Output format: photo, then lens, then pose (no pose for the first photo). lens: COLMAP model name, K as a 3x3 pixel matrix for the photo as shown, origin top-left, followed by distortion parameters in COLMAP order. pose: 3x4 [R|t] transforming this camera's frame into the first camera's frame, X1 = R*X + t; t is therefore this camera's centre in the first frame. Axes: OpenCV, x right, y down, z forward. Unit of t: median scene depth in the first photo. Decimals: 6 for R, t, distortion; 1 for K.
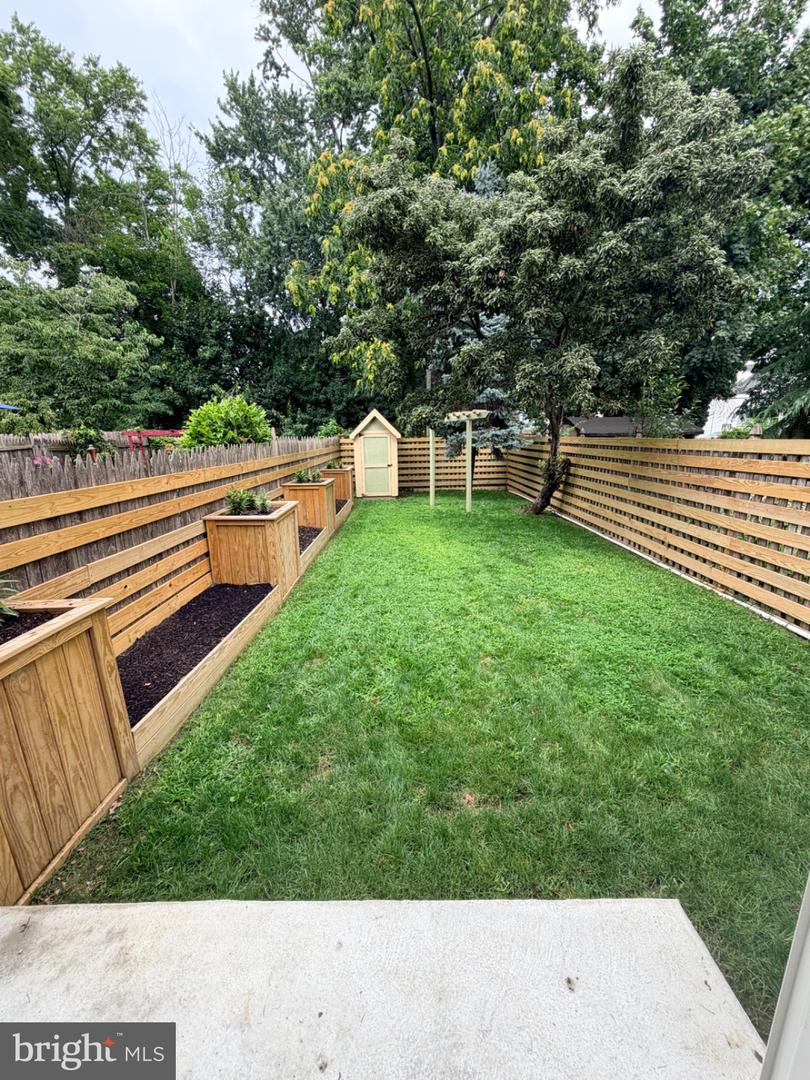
lens RADIAL K [[433.3, 0, 408.1], [0, 433.3, 542.8], [0, 0, 1]] dist [-0.001434, 0.001056]
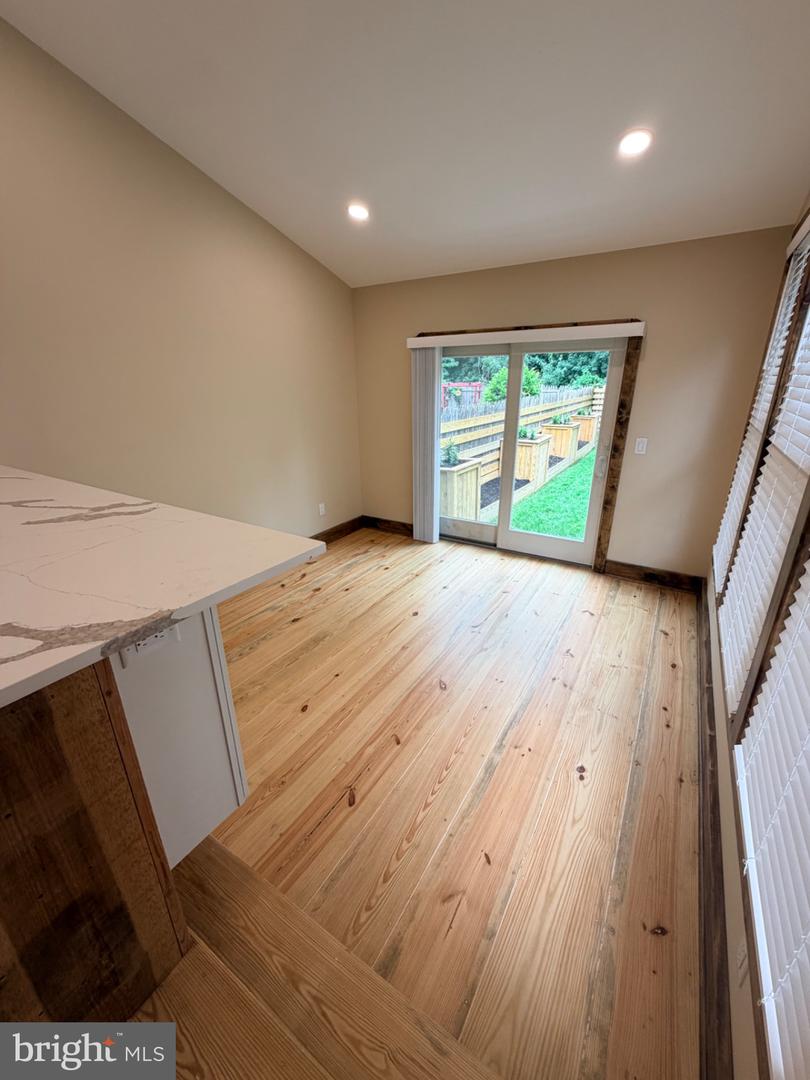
lens RADIAL K [[433.3, 0, 404.8], [0, 433.3, 540.5], [0, 0, 1]] dist [-0.001434, 0.001056]
pose [[0.850194, 0.184712, -0.493003, 0.136998], [-0.126270, 0.980642, 0.149660, 0.111198], [0.511104, -0.064989, 0.857059, -0.649373]]
